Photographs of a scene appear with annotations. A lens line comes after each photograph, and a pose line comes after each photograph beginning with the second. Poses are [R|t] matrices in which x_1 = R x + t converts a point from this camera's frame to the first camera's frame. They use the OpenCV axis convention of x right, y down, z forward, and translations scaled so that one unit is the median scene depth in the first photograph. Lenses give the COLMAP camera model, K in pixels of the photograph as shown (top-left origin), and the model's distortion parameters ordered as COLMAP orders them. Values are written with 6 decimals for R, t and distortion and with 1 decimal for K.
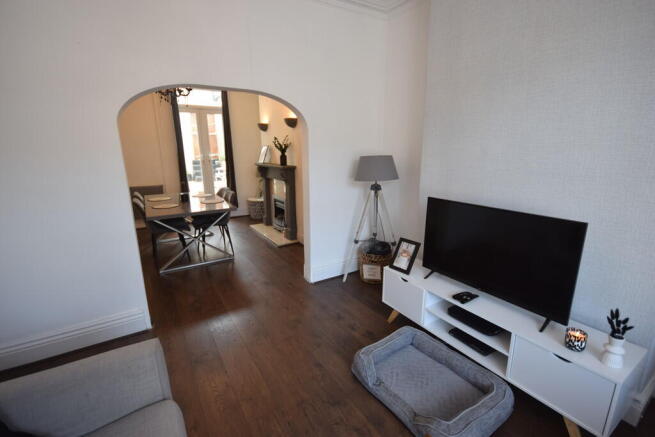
lens RADIAL K [[297.8, 0, 331.6], [0, 297.8, 221.3], [0, 0, 1]] dist [-0.003092, 0.000027]
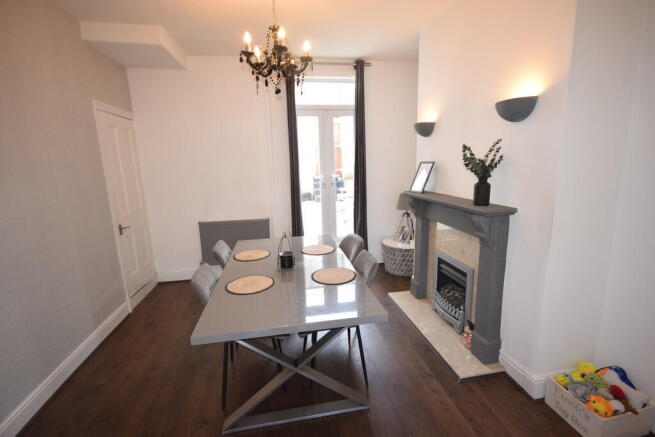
lens RADIAL K [[297.8, 0, 325.7], [0, 297.8, 218.6], [0, 0, 1]] dist [-0.003092, 0.000027]
pose [[0.921416, 0.051921, -0.385094, -0.165607], [-0.067318, 0.997377, -0.026599, -0.111282], [0.382703, 0.050433, 0.922494, 0.389833]]
